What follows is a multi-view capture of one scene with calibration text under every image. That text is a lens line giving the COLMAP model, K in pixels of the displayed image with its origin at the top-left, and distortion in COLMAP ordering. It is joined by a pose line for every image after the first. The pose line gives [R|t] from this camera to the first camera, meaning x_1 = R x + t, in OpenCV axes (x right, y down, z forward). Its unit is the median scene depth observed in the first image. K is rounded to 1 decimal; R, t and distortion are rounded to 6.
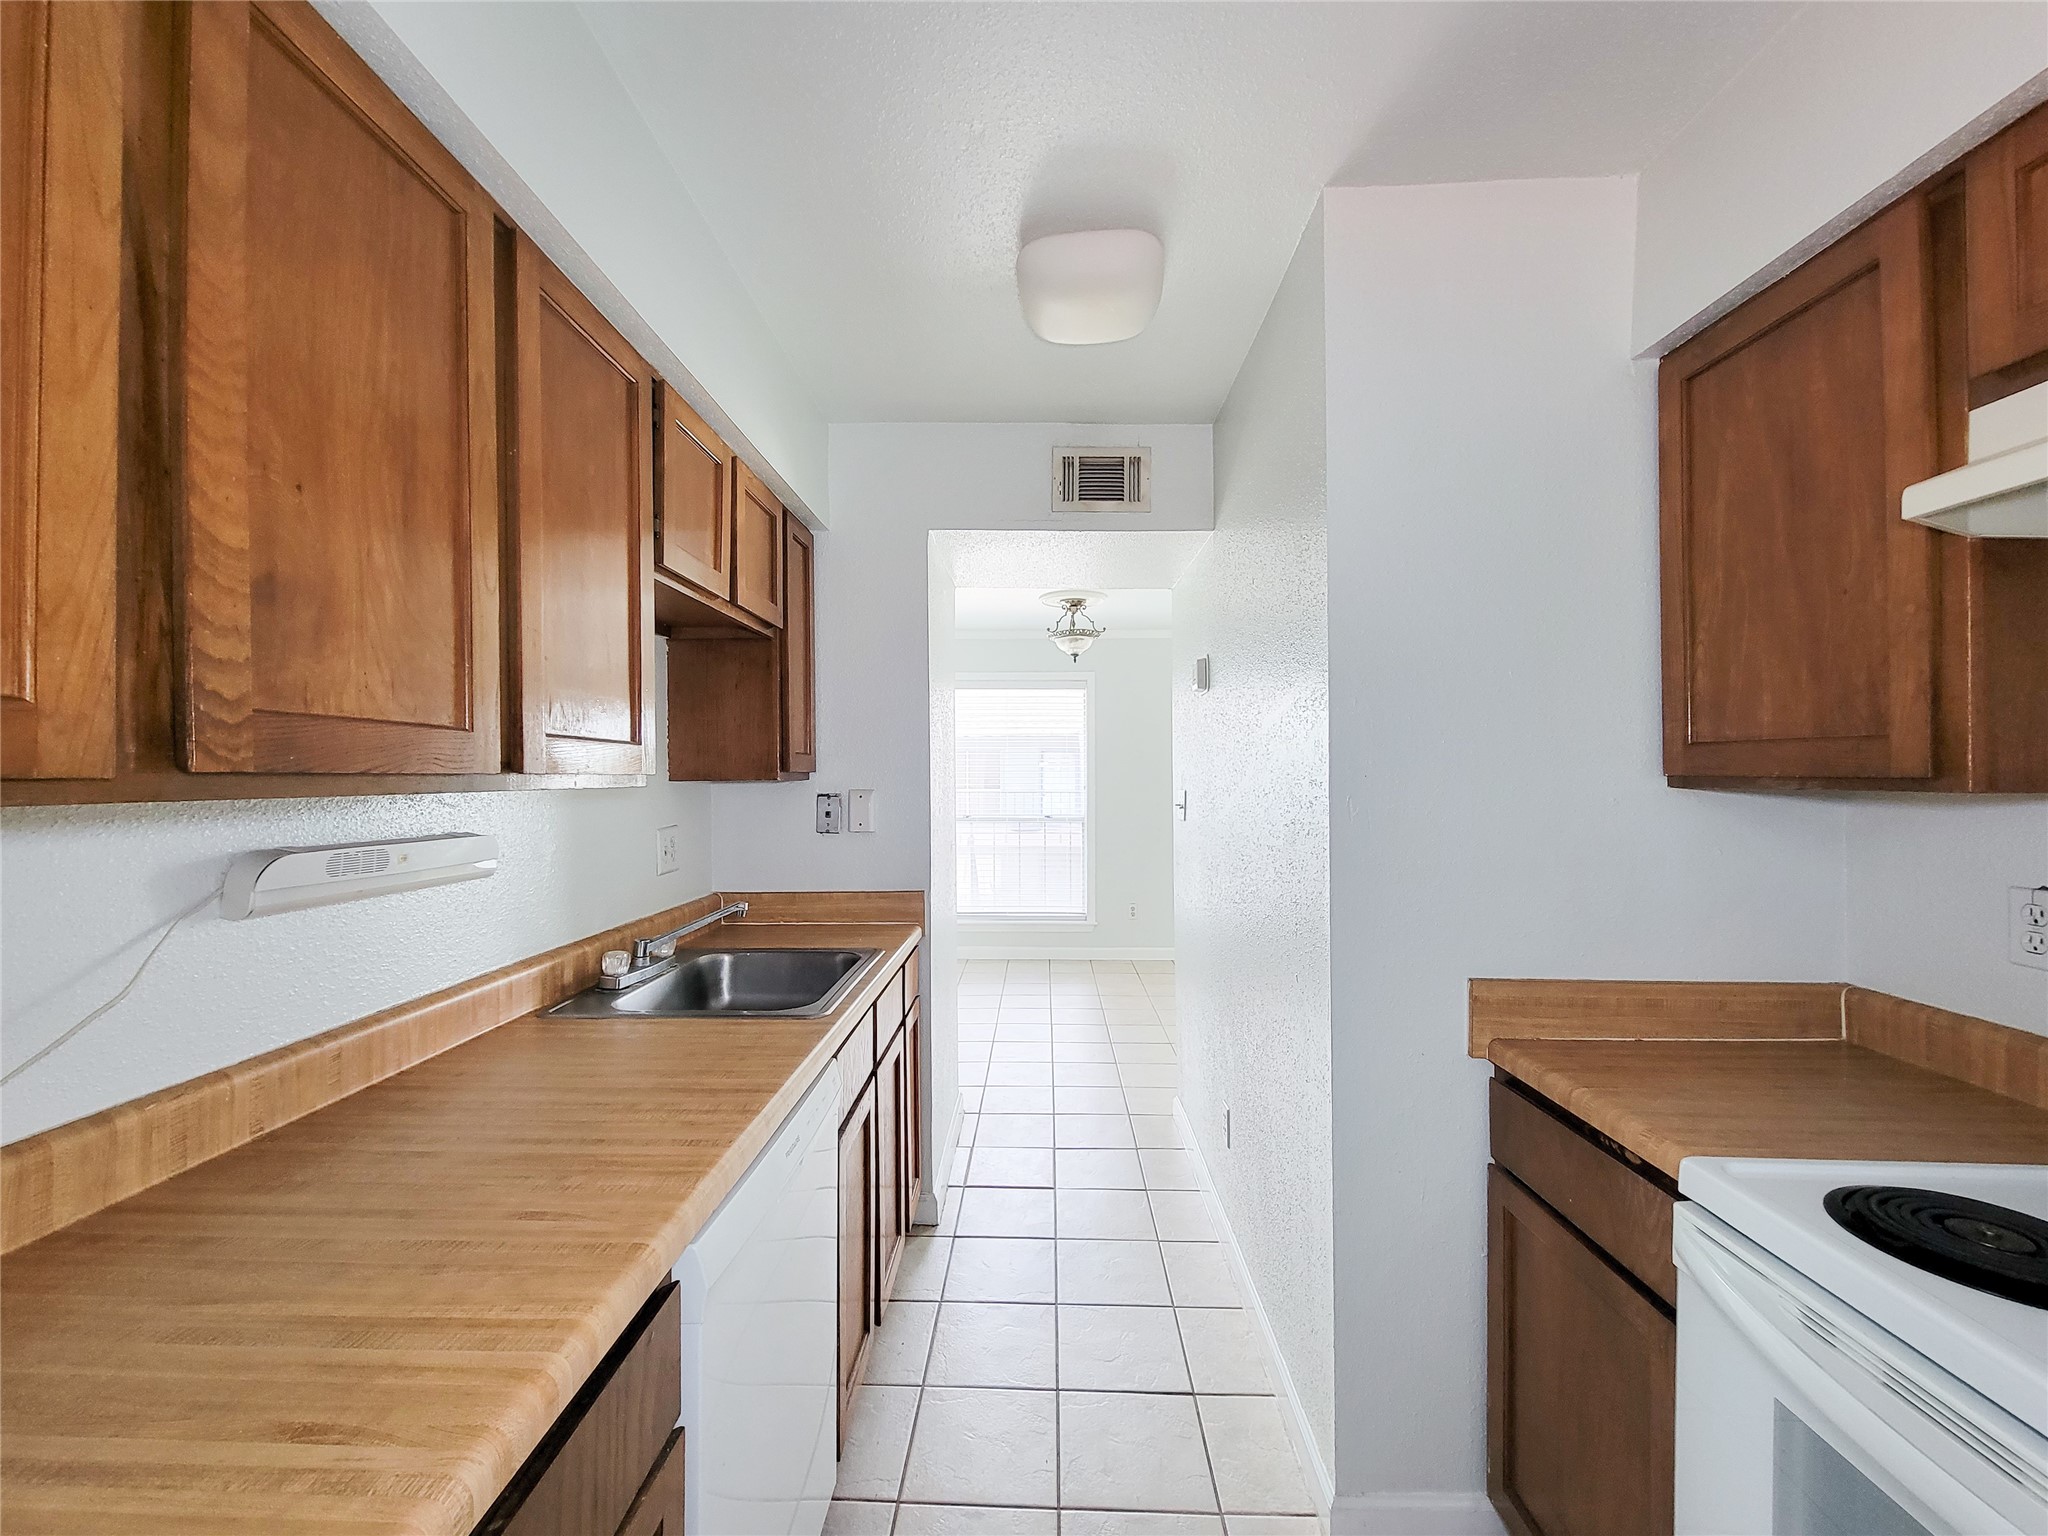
lens RADIAL K [[834.7, 0, 1017.9], [0, 834.7, 770.2], [0, 0, 1]] dist [0.001252, -0.000788]
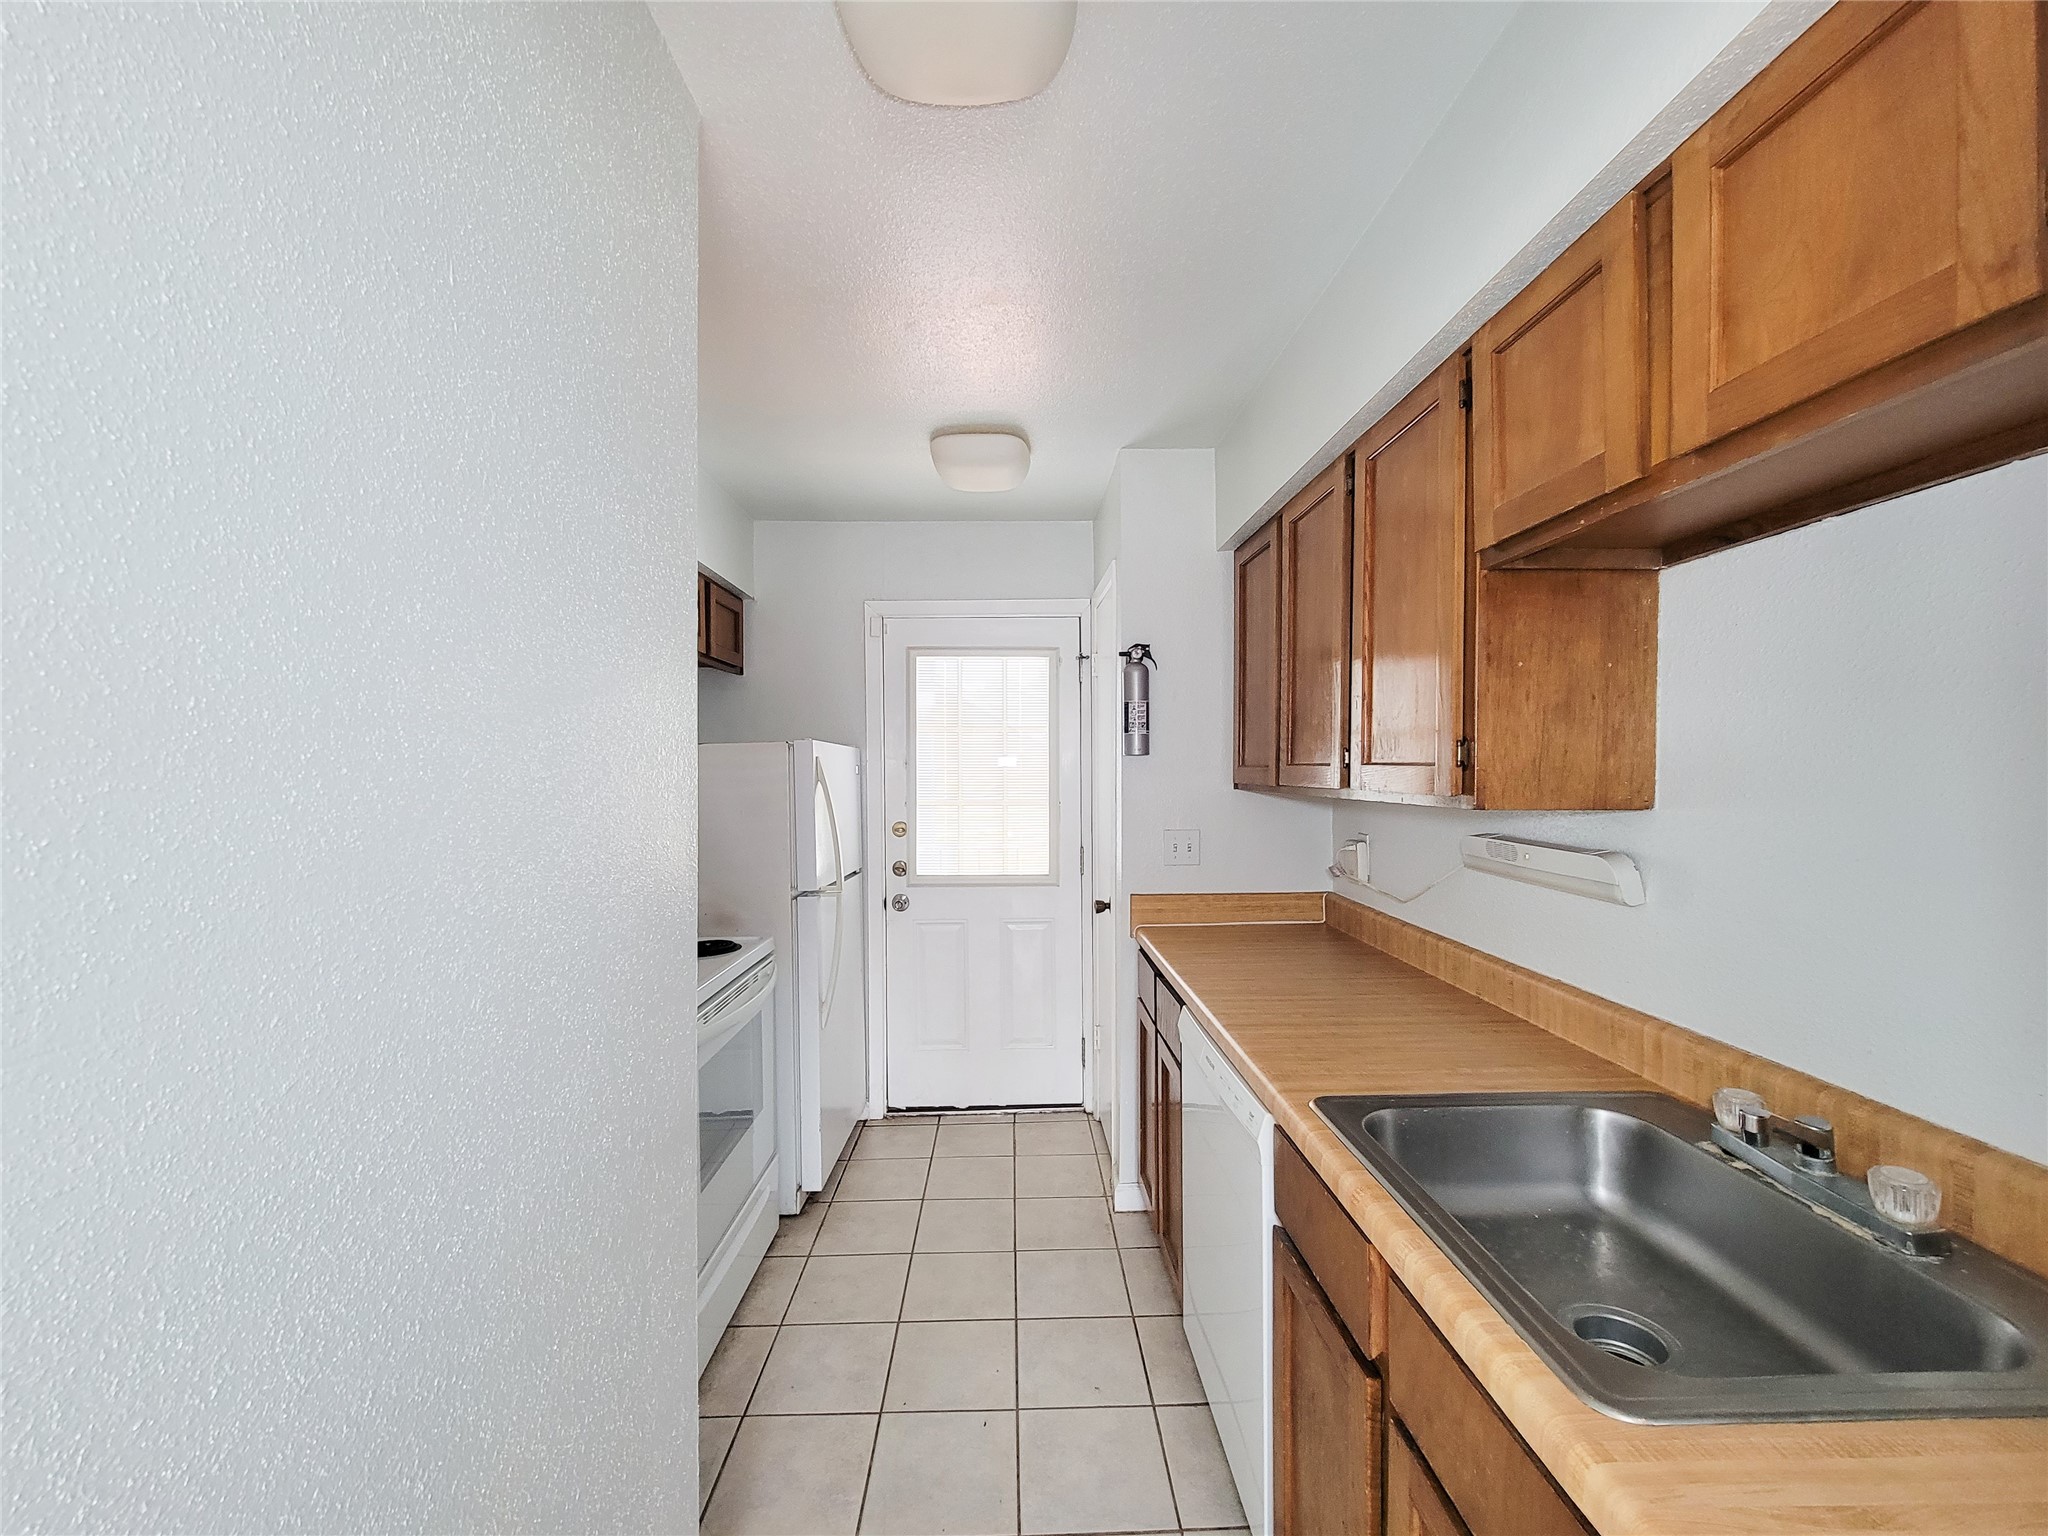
lens RADIAL K [[798.6, 0, 1020.9], [0, 798.6, 783.3], [0, 0, 1]] dist [0.000113, -0.000123]
pose [[-0.998294, 0.006525, -0.058014, 0.137284], [0.005817, 0.999907, 0.012371, -0.032706], [0.058089, 0.012013, -0.998239, 2.688981]]
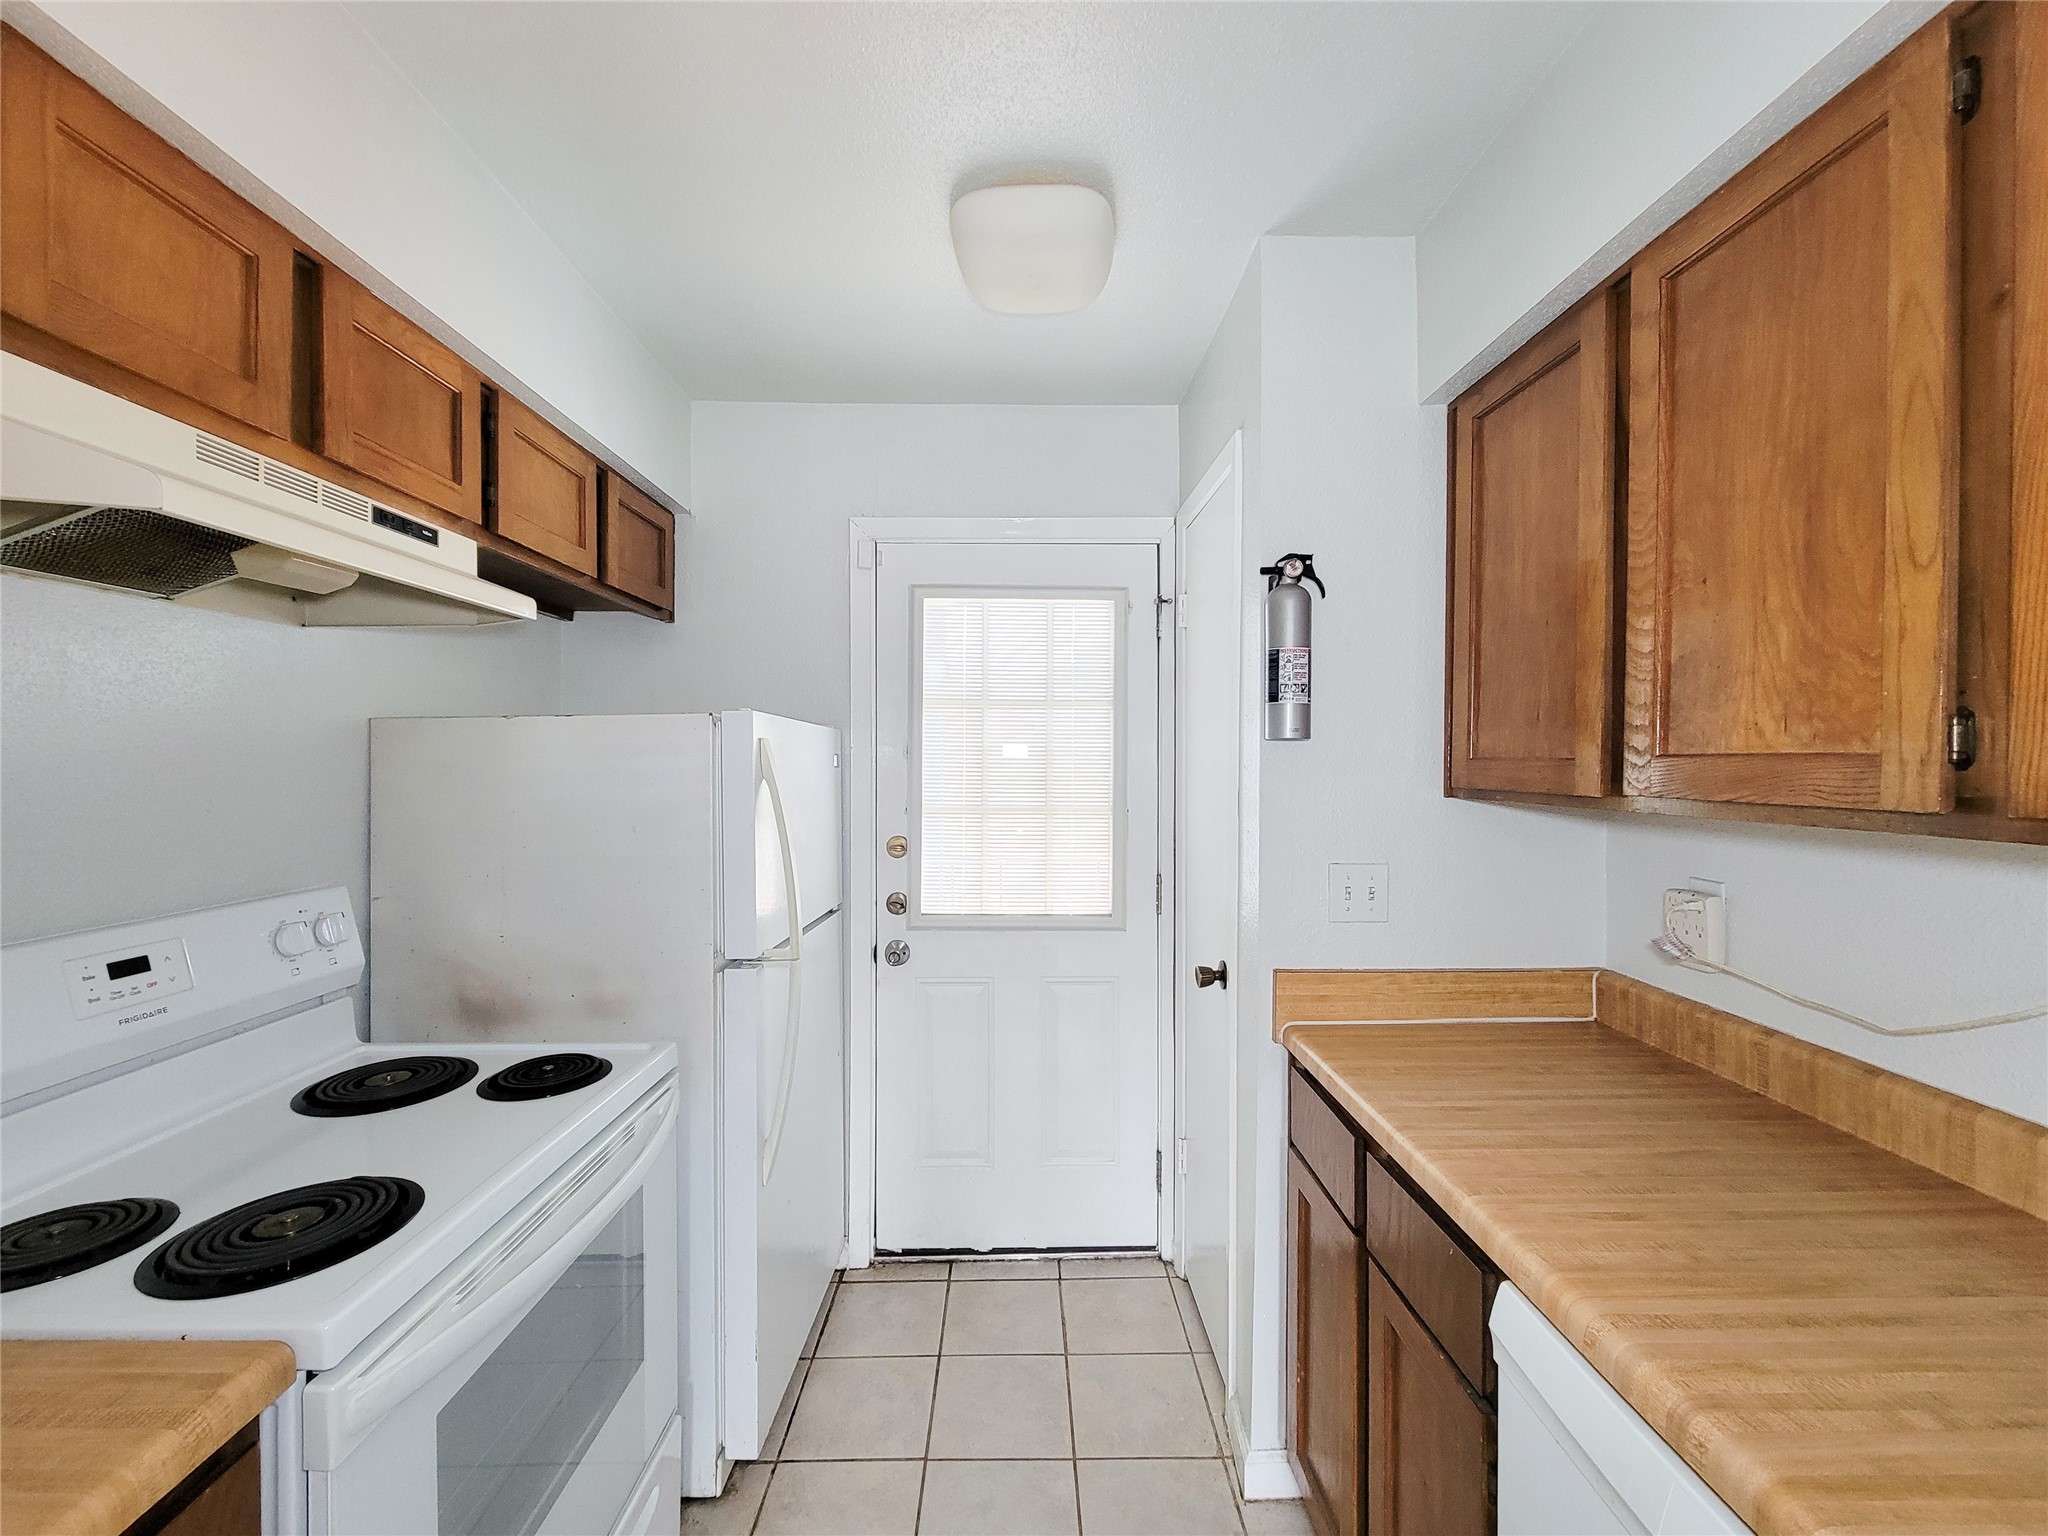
lens RADIAL K [[834.7, 0, 1017.9], [0, 834.7, 770.2], [0, 0, 1]] dist [0.001252, -0.000788]
pose [[-0.999144, -0.002562, -0.041281, 0.203620], [-0.002681, 0.999992, 0.002831, -0.033365], [0.041273, 0.002939, -0.999144, 1.733770]]
